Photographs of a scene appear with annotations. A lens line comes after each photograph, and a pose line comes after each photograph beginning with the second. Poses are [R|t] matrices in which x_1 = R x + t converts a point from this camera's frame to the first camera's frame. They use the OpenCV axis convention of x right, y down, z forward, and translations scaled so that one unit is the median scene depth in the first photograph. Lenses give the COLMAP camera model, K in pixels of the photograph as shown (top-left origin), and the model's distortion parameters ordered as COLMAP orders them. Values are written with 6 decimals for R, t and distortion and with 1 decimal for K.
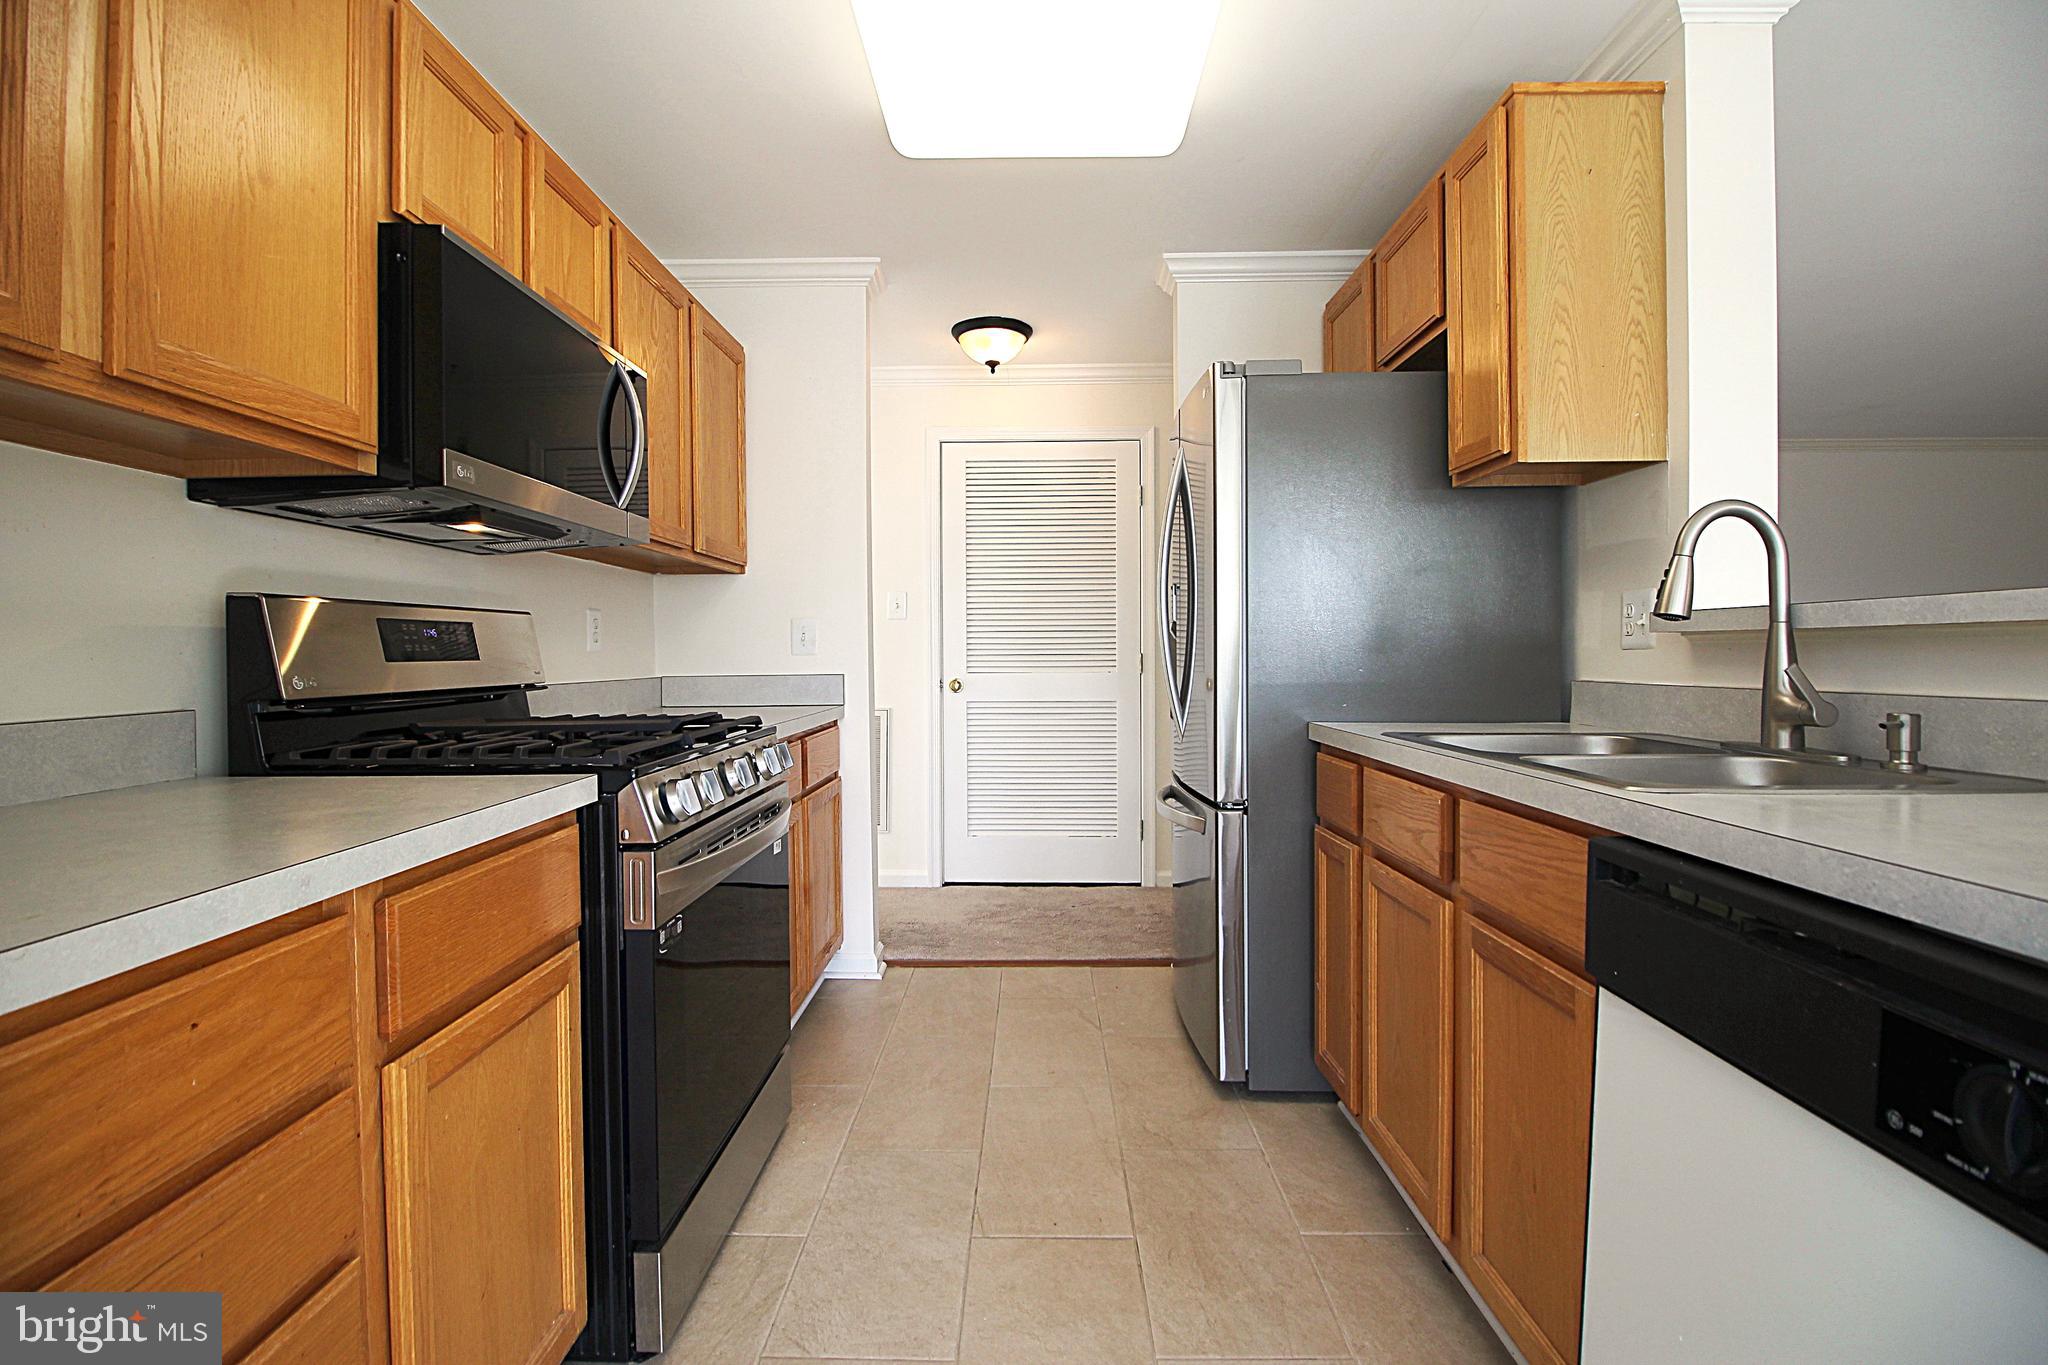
lens RADIAL K [[938.7, 0, 1015.8], [0, 938.7, 661.8], [0, 0, 1]] dist [0.000982, -0.008386]
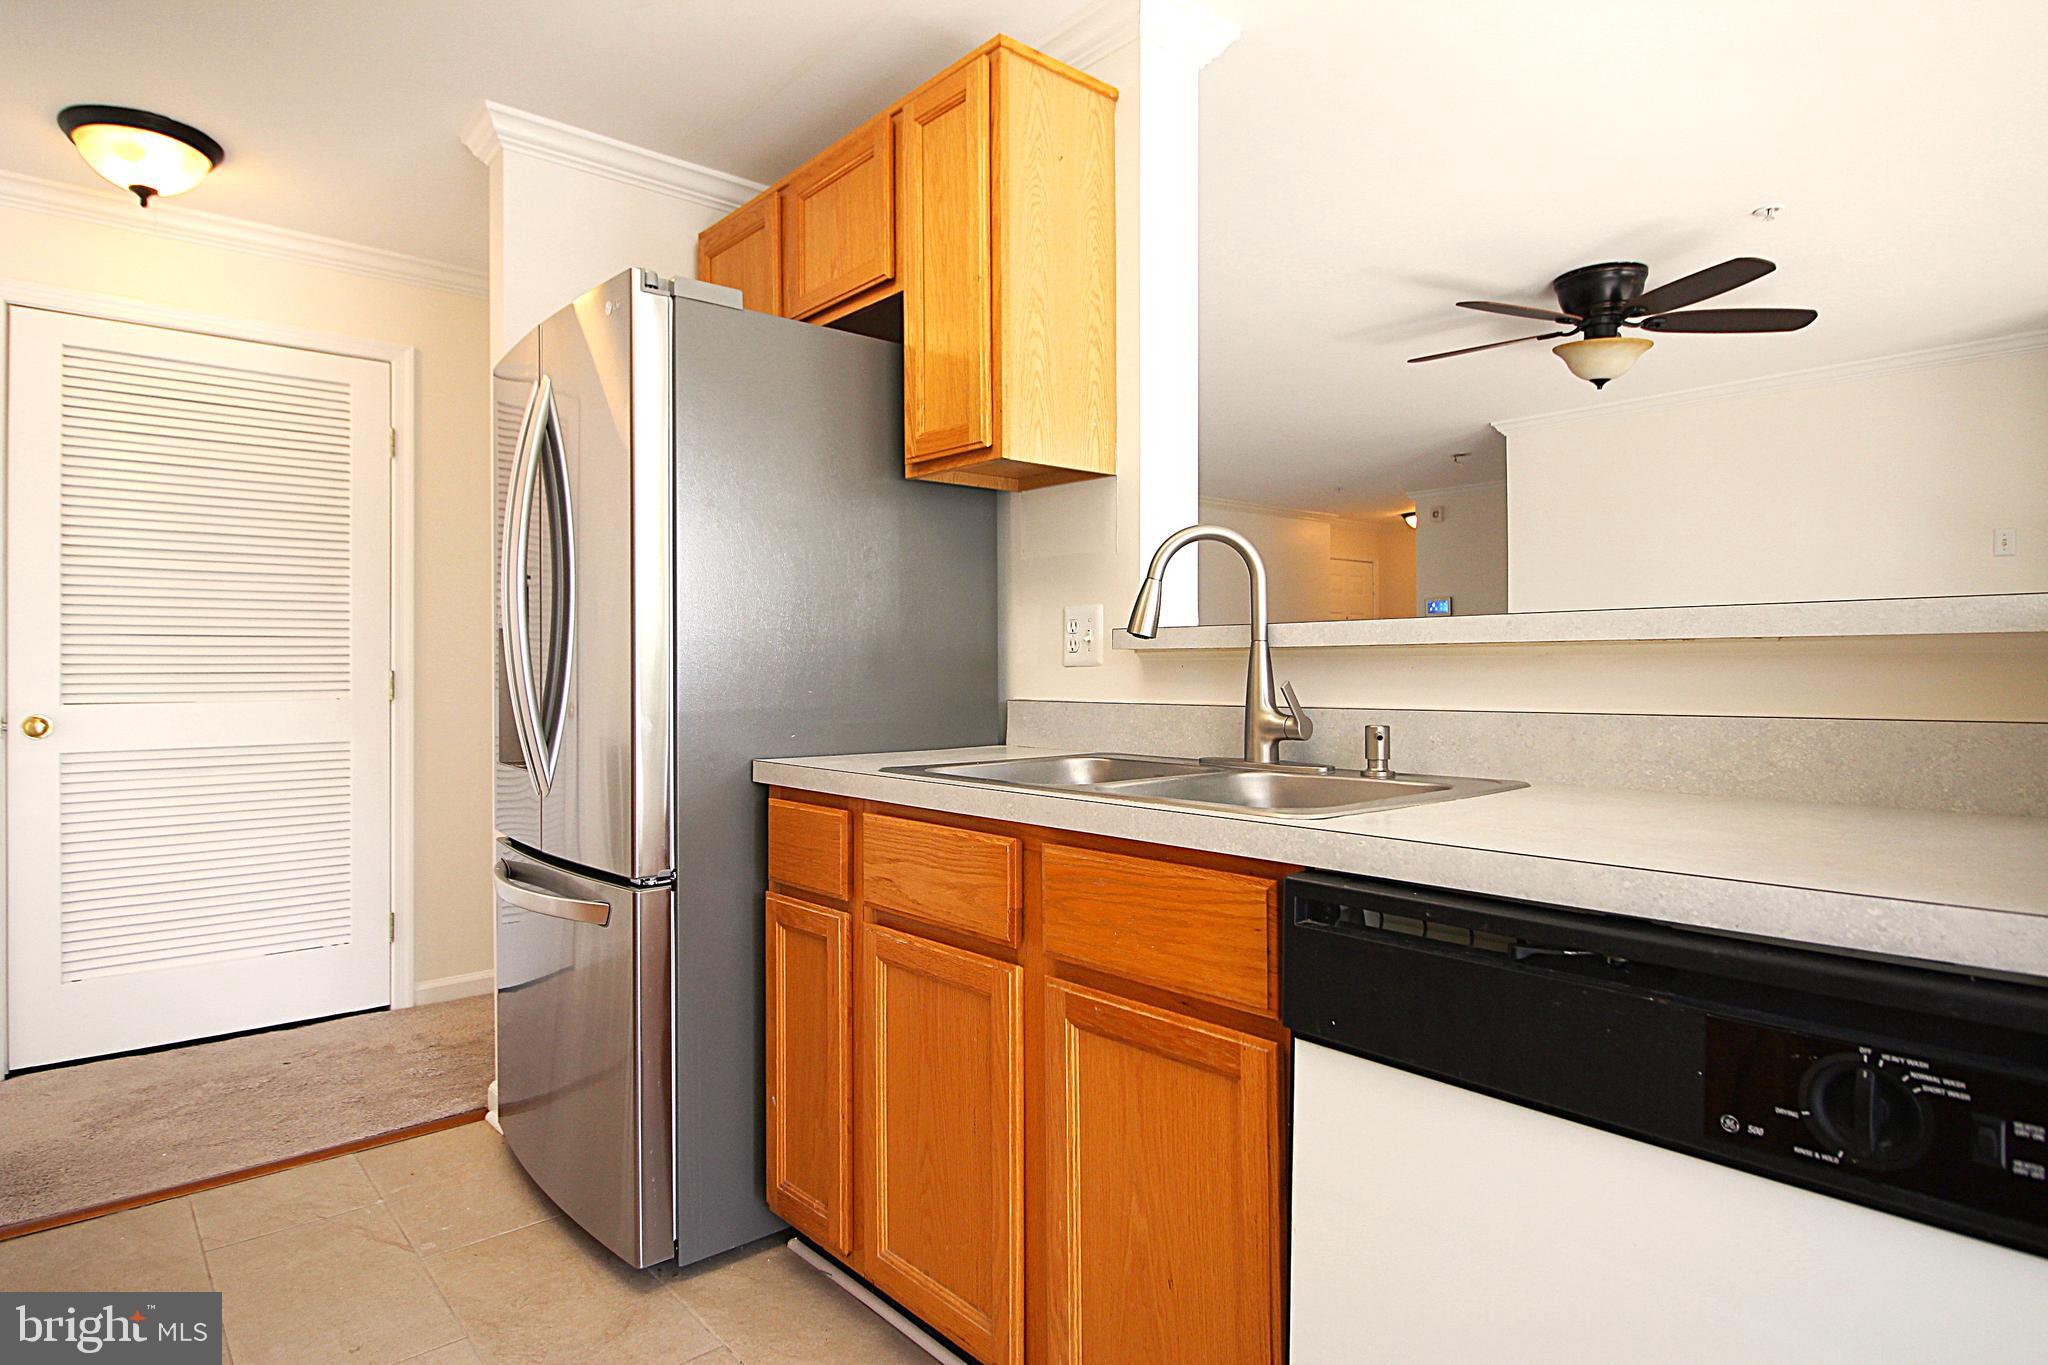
lens RADIAL K [[1108.9, 0, 1019.4], [0, 1108.9, 663.3], [0, 0, 1]] dist [0.013574, -0.016191]
pose [[0.747609, 0.003848, 0.664129, -0.153563], [0.006409, 0.999895, -0.013008, -0.002443], [-0.664109, 0.013981, 0.747505, 0.196275]]
